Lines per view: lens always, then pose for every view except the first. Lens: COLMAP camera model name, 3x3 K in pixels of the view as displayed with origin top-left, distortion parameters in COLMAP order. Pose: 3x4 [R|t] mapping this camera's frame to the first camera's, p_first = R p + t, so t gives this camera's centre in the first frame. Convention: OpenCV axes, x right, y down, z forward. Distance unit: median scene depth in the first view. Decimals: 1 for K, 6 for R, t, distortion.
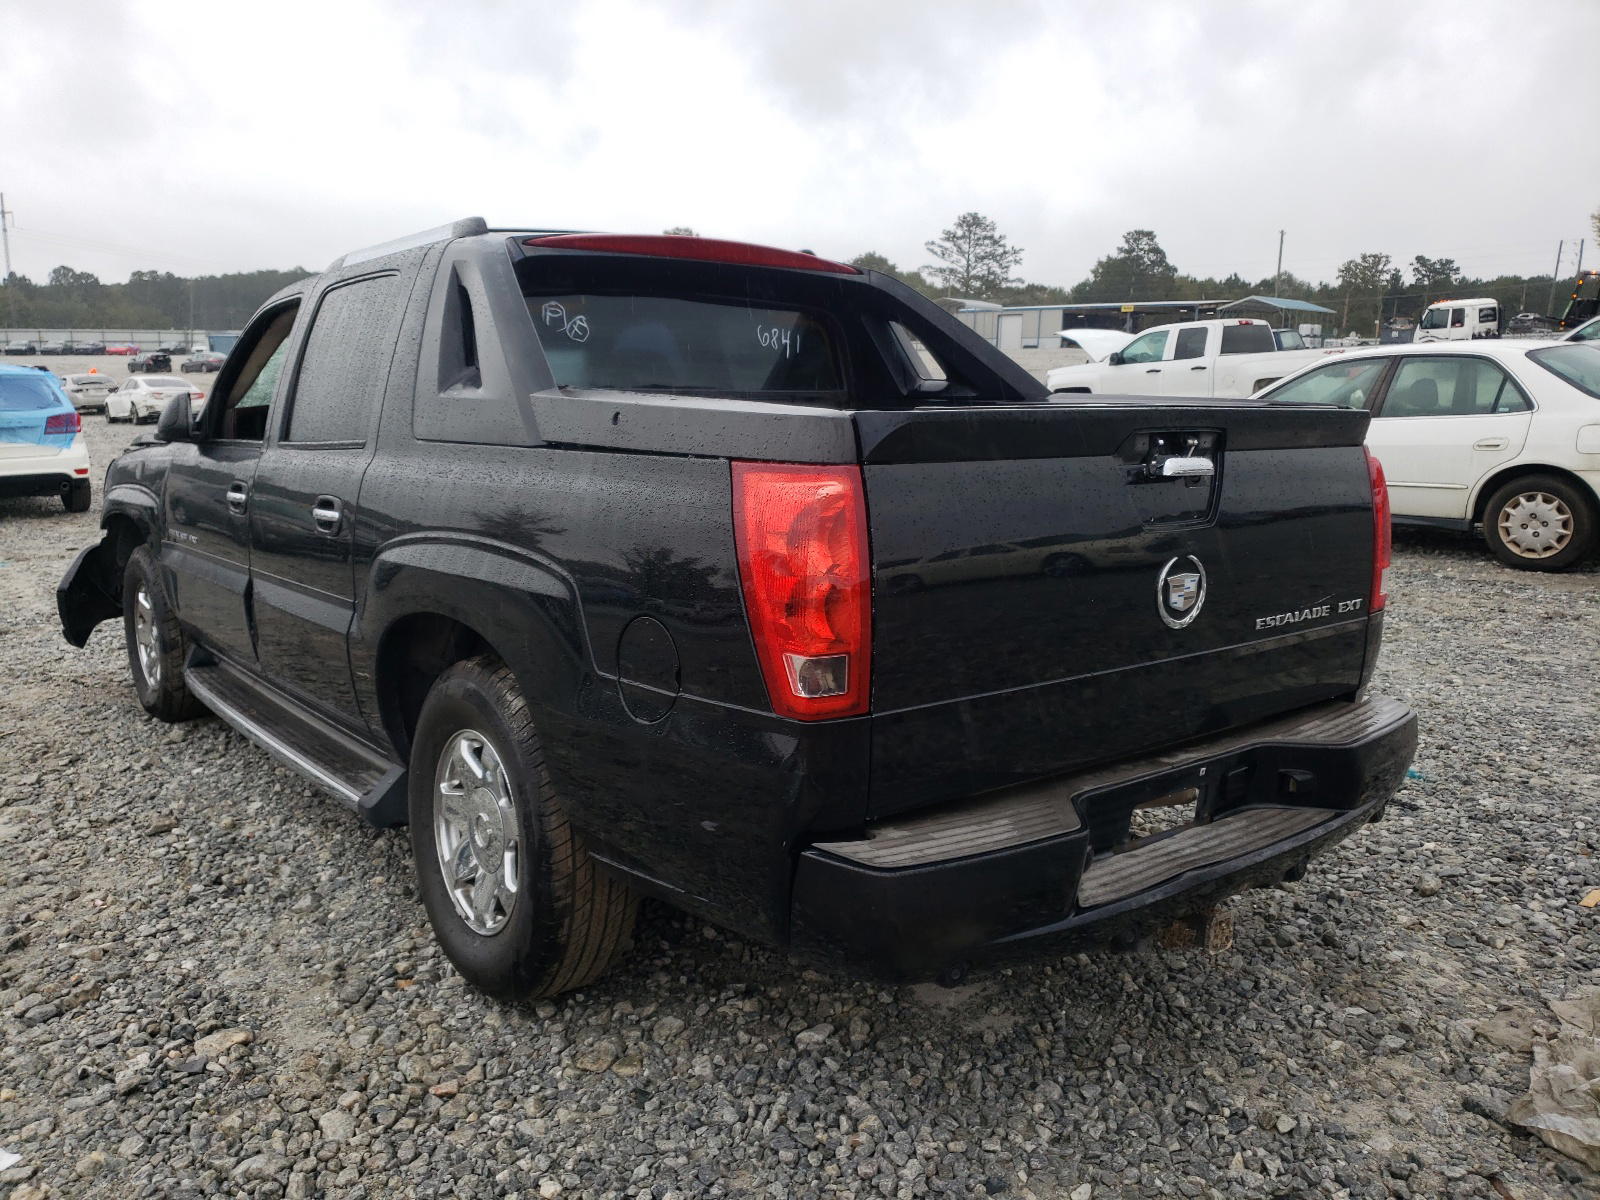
lens RADIAL K [[1247.2, 0, 799.8], [0, 1247.2, 605.9], [0, 0, 1]] dist [0.025257, -0.000564]
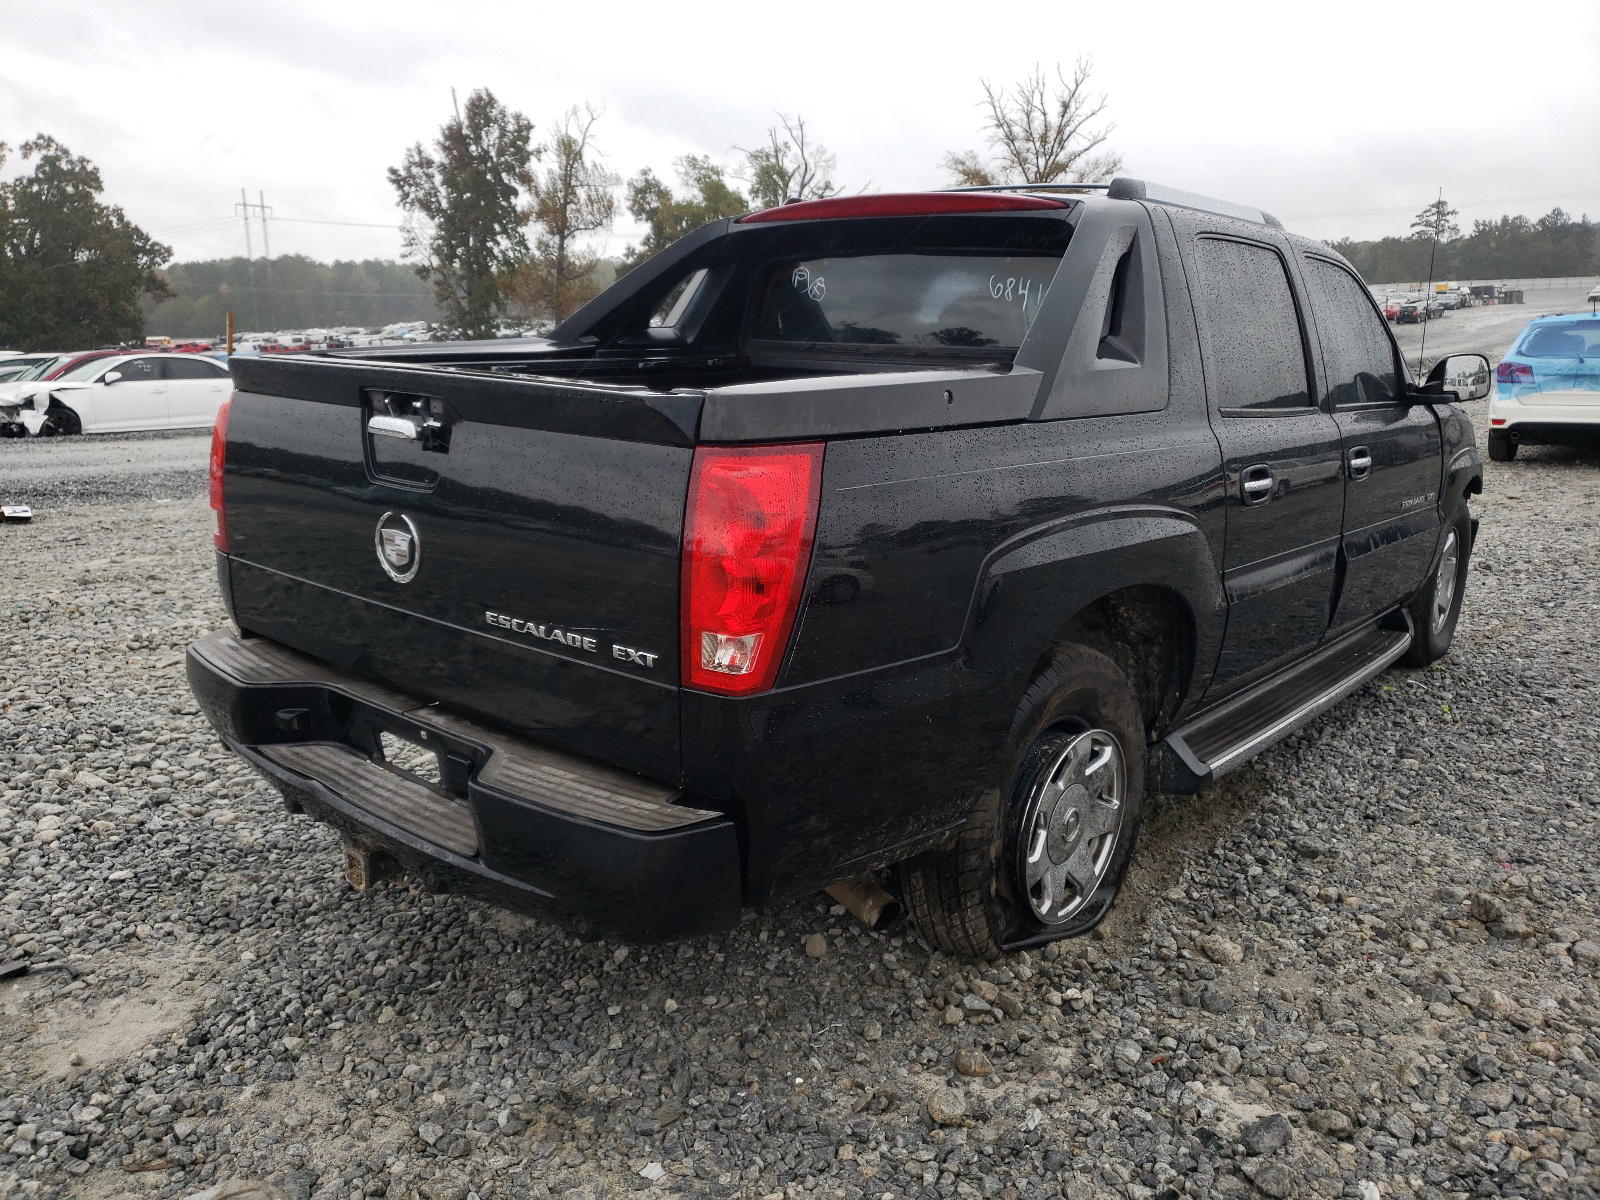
lens RADIAL K [[1247.2, 0, 799.8], [0, 1247.2, 605.9], [0, 0, 1]] dist [0.025257, -0.000564]
pose [[0.174939, 0.217925, -0.960159, 1.334800], [-0.176327, 0.966366, 0.187207, -0.211574], [0.968661, 0.136552, 0.207481, 1.087570]]
